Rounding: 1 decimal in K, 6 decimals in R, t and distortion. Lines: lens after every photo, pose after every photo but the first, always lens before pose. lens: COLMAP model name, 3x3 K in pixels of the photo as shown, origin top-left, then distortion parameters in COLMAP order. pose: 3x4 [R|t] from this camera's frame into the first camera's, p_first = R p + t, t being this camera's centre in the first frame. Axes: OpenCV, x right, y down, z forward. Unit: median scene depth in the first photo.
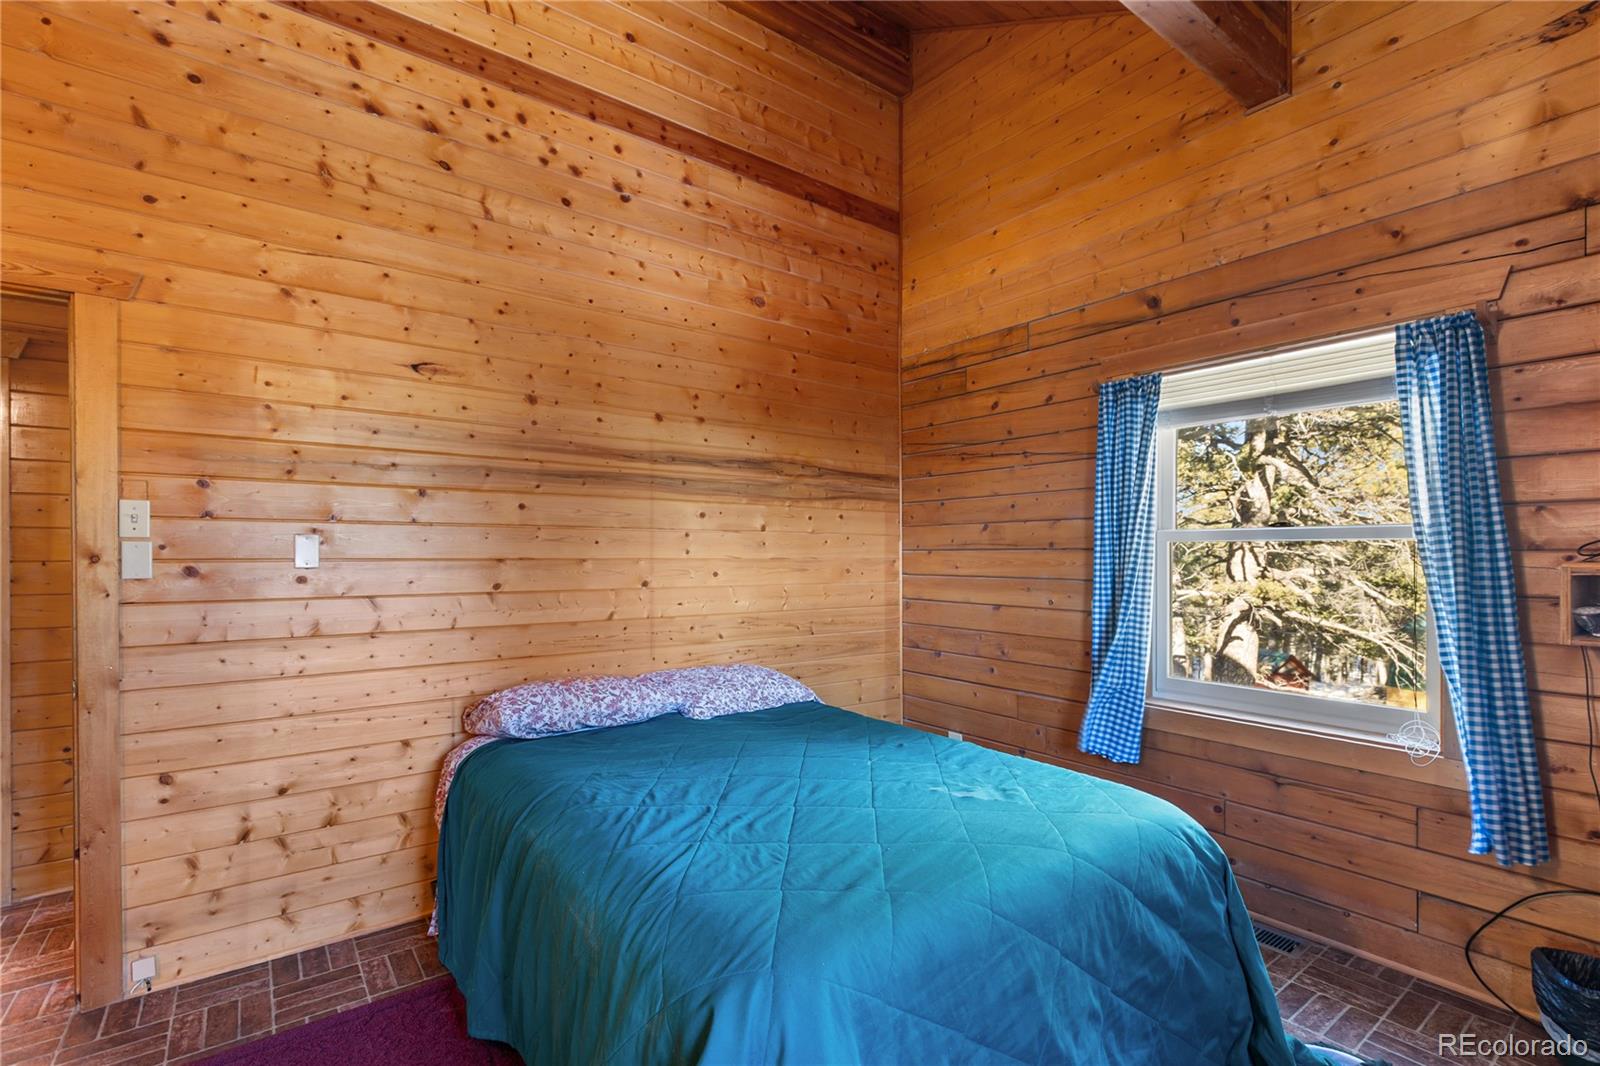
lens RADIAL K [[724.4, 0, 800.2], [0, 724.4, 557.8], [0, 0, 1]] dist [0.000910, -0.000135]
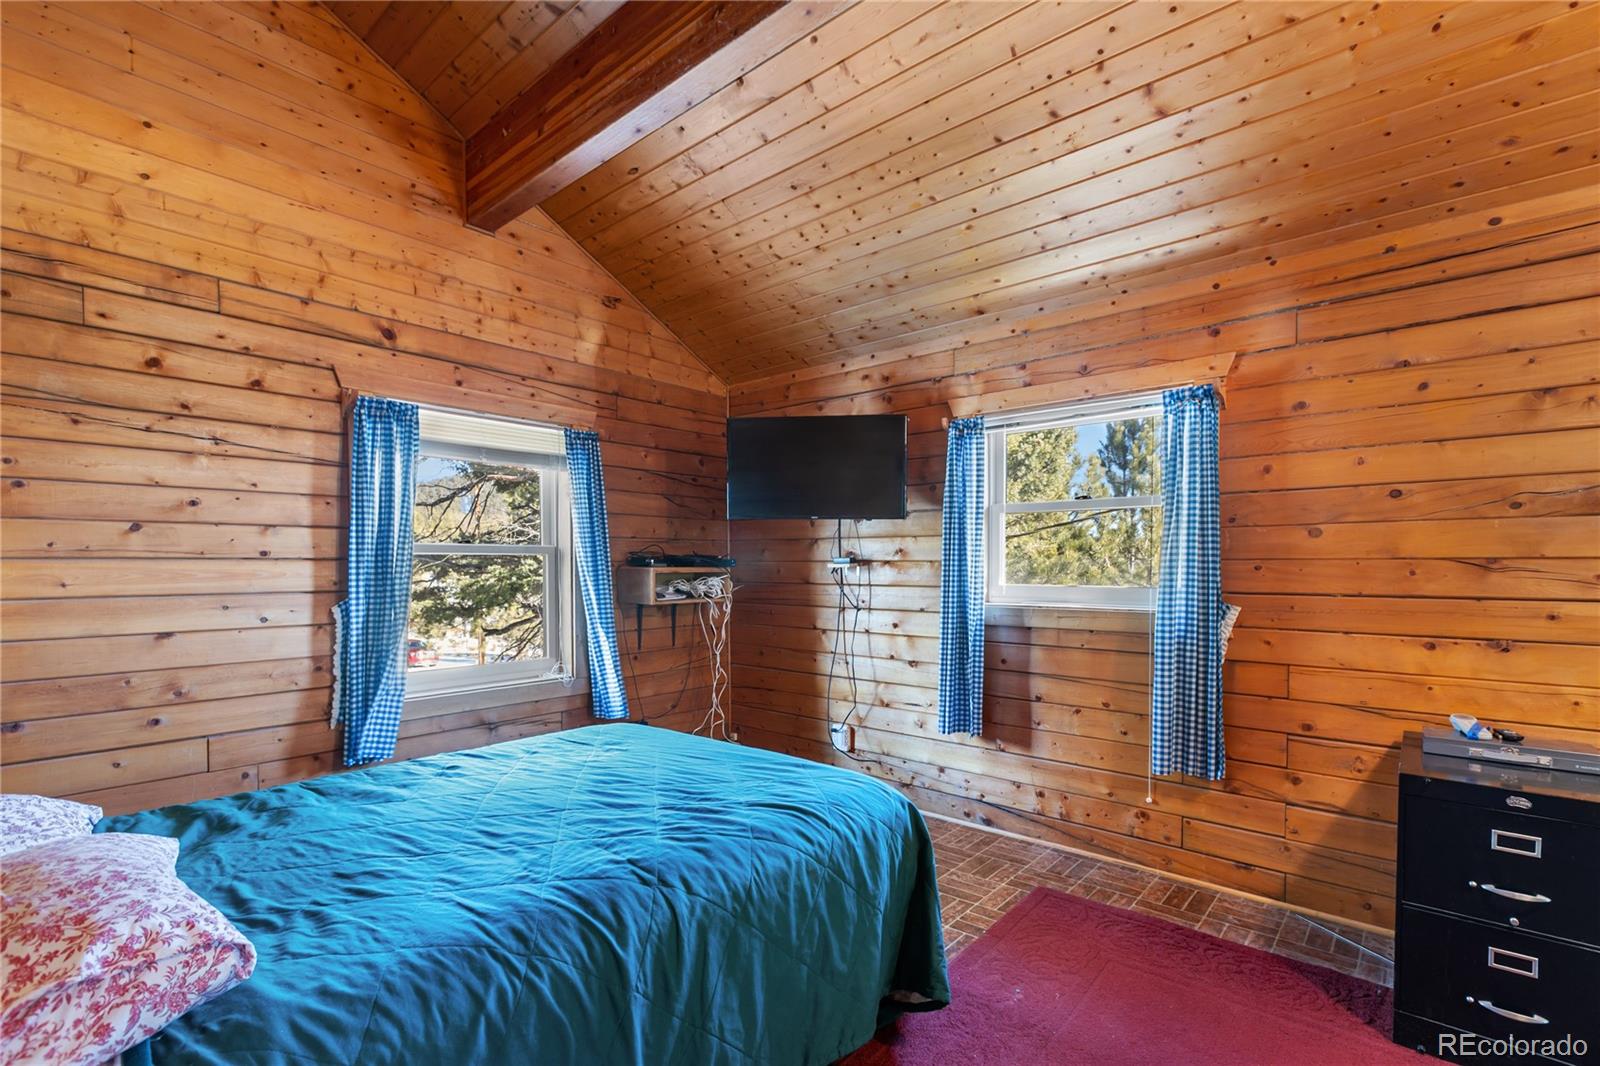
lens RADIAL K [[724.4, 0, 800.2], [0, 724.4, 557.8], [0, 0, 1]] dist [0.000910, -0.000135]
pose [[-0.208808, -0.001759, 0.977955, -0.613437], [0.002246, 0.999995, 0.002278, -0.012937], [-0.977954, 0.002672, -0.208803, 0.533416]]
